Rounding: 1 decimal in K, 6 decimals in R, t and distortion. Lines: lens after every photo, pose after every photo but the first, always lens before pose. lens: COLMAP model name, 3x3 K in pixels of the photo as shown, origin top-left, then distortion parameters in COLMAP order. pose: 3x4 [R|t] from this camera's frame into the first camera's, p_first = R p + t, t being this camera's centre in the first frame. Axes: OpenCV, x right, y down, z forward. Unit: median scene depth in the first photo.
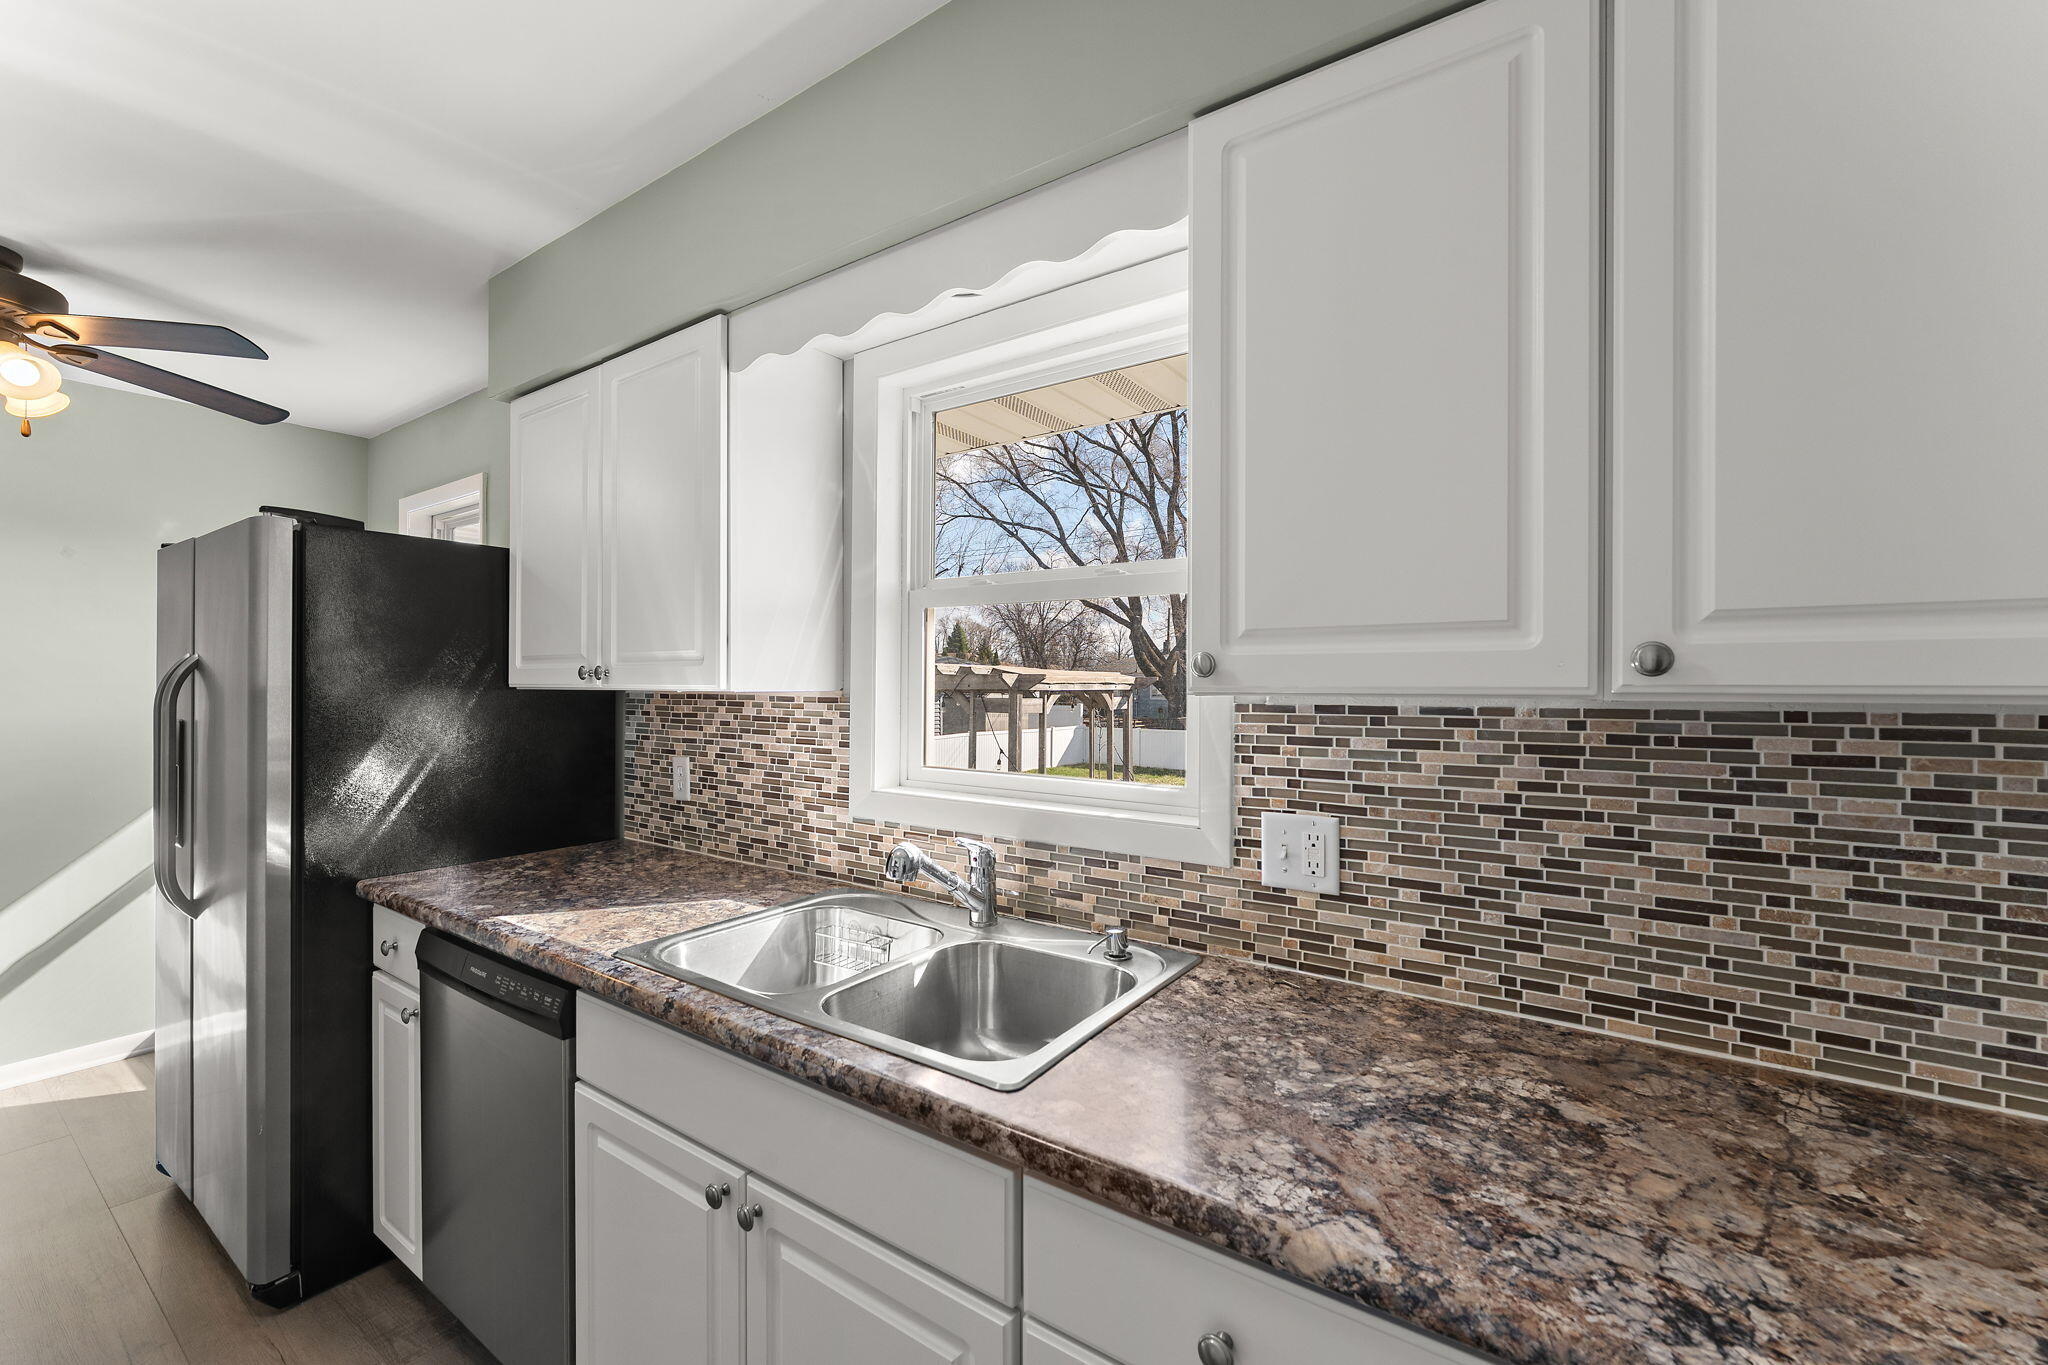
lens RADIAL K [[846.1, 0, 1029.9], [0, 846.1, 690.7], [0, 0, 1]] dist [0.004532, -0.001745]
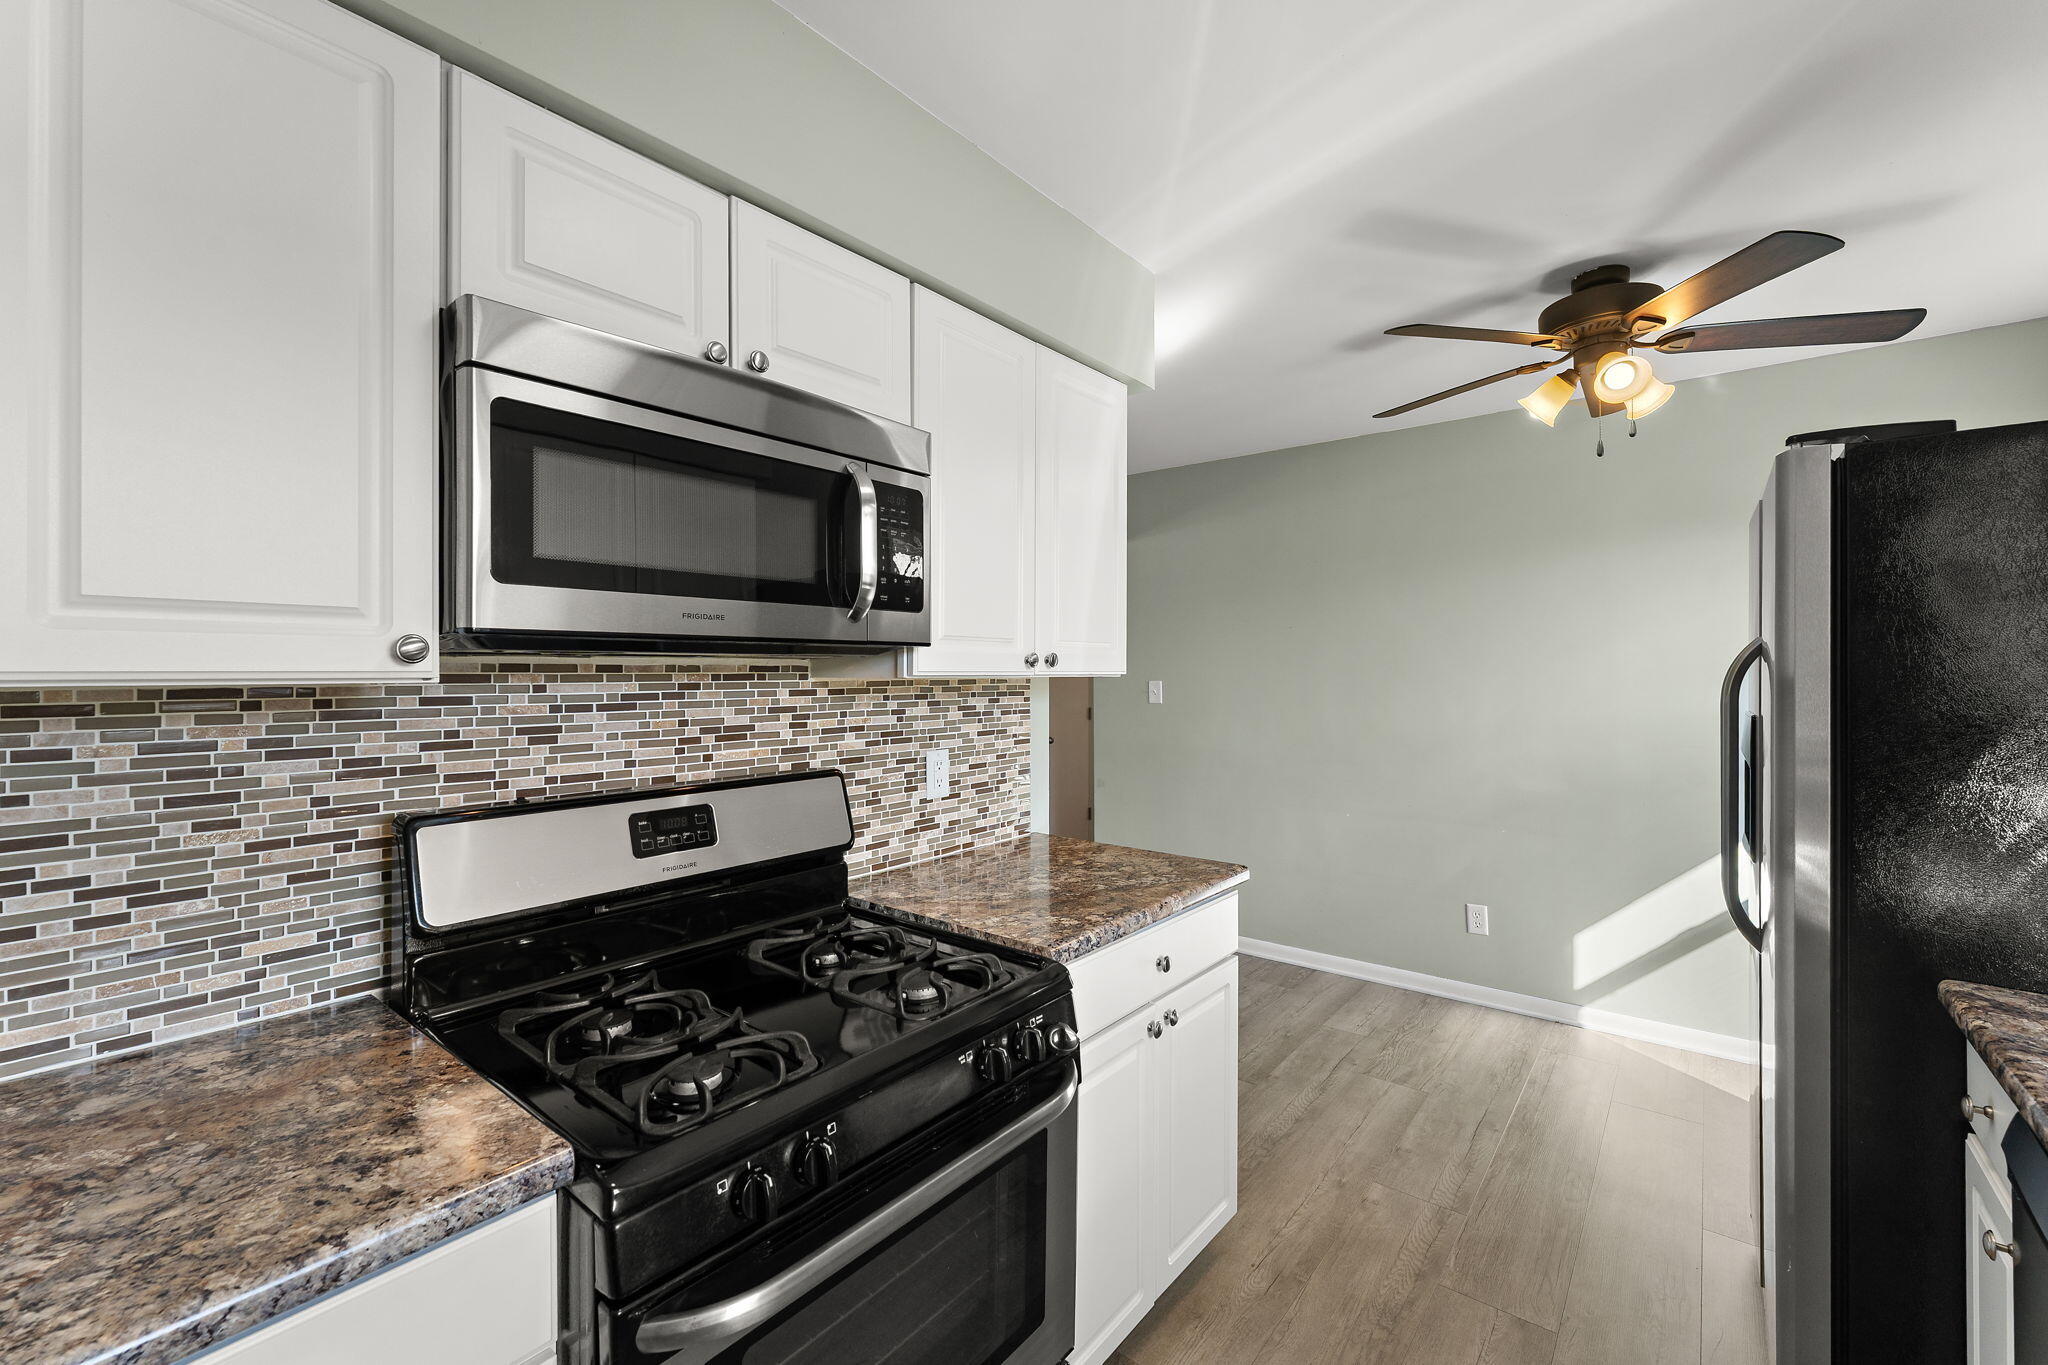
lens RADIAL K [[846.1, 0, 1018.0], [0, 846.1, 674.6], [0, 0, 1]] dist [0.004532, -0.001745]
pose [[-0.077487, -0.000714, -0.996993, -0.068781], [-0.003231, 0.999995, -0.000465, 0.002069], [0.996988, 0.003185, -0.077489, 0.327957]]
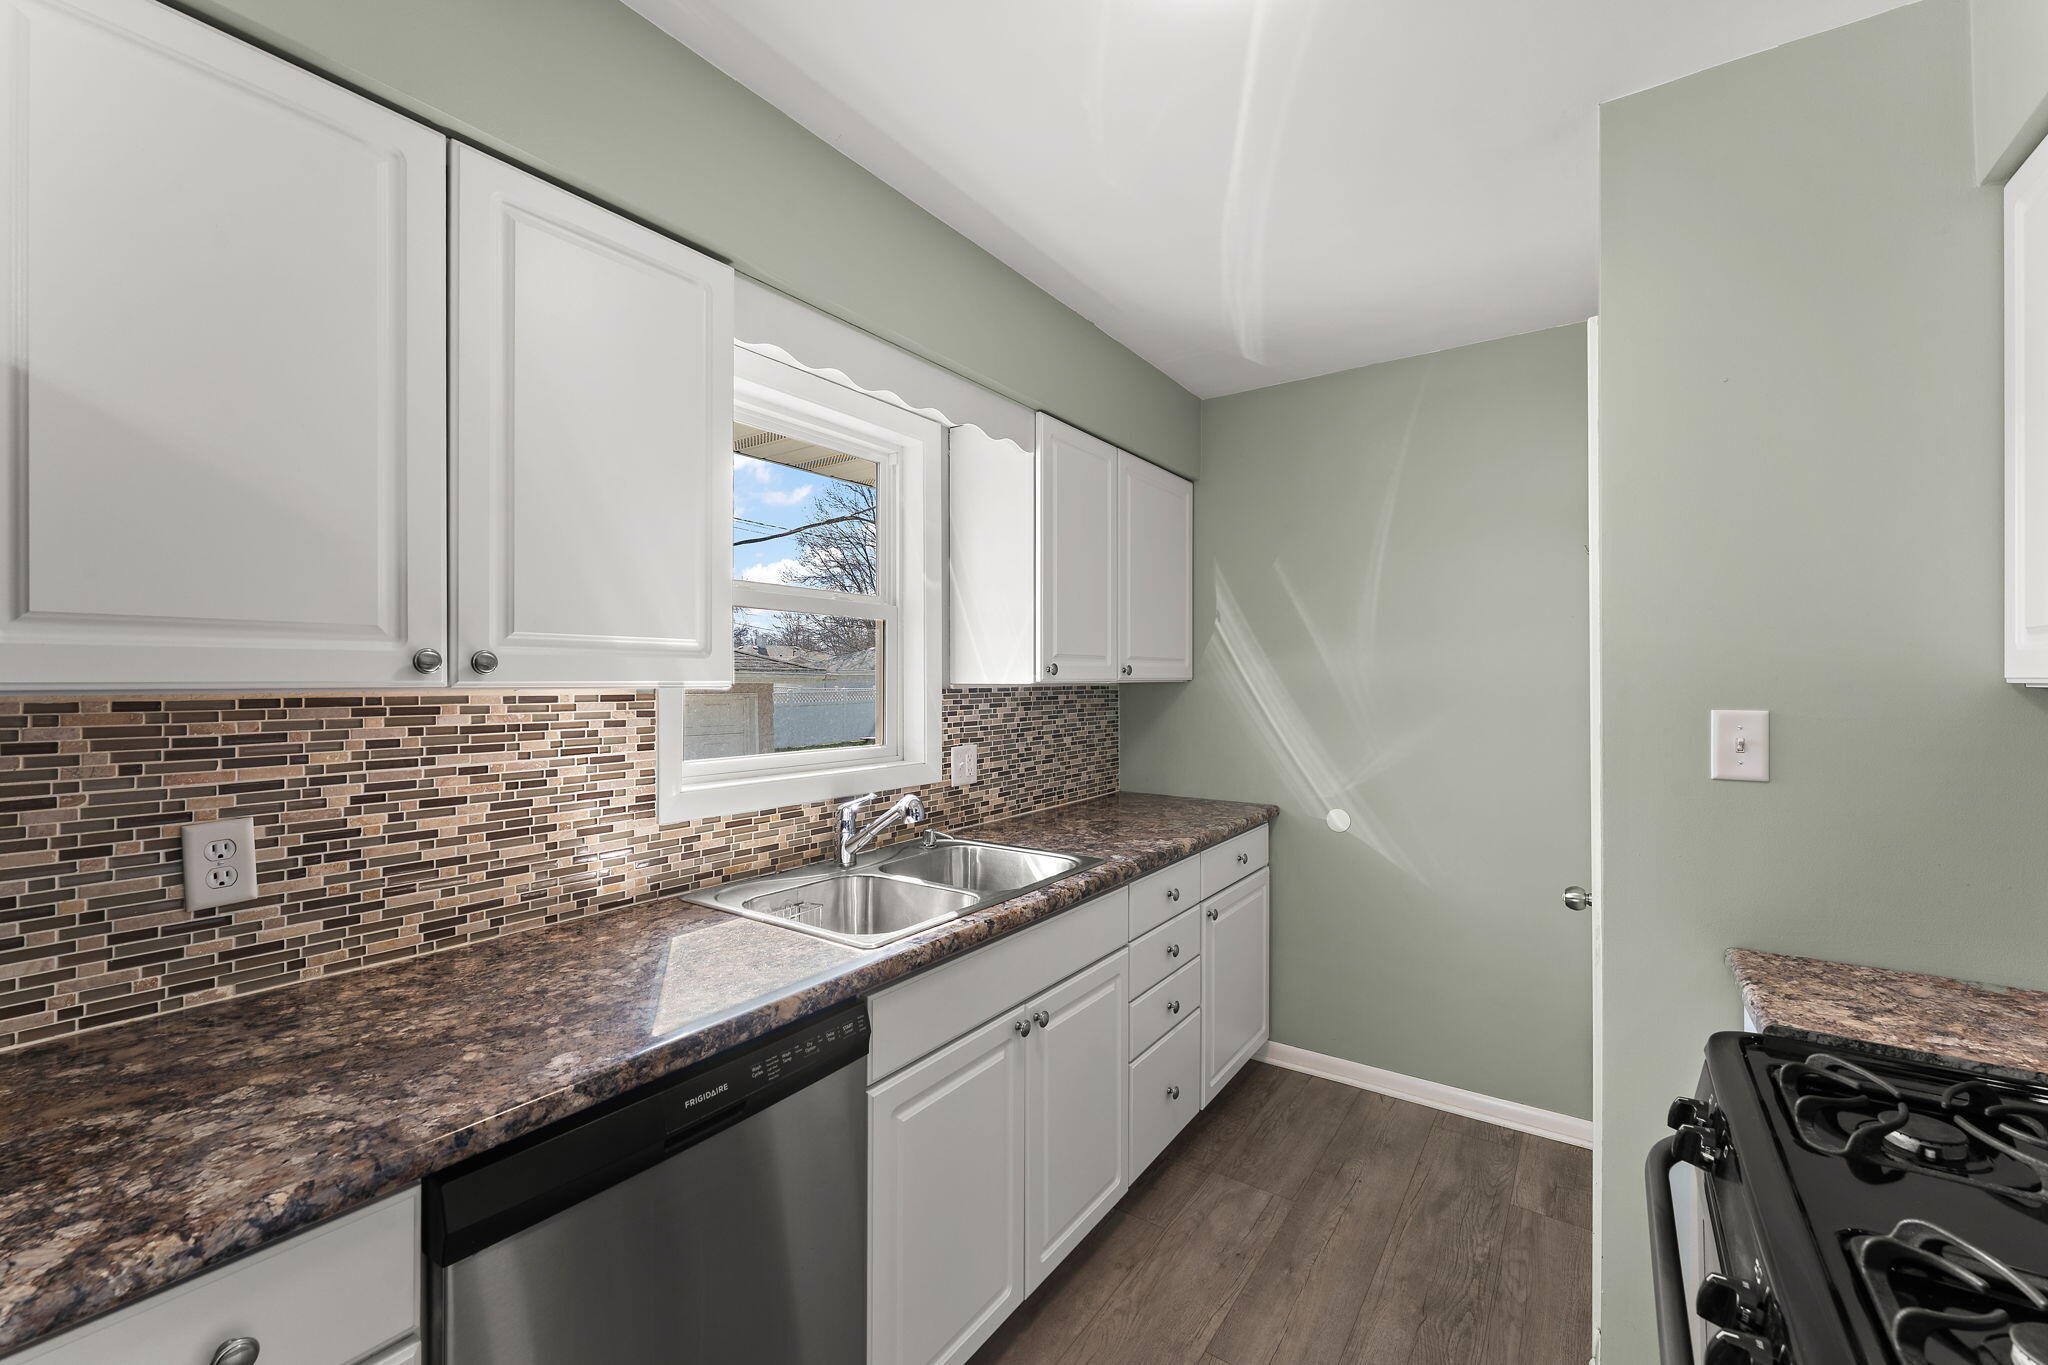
lens RADIAL K [[846.1, 0, 1018.8], [0, 846.1, 678.8], [0, 0, 1]] dist [0.004532, -0.001745]
pose [[-0.005119, -0.003426, 0.999981, -1.113057], [0.009378, 0.999950, 0.003474, -0.007486], [-0.999943, 0.009395, -0.005087, 0.614907]]
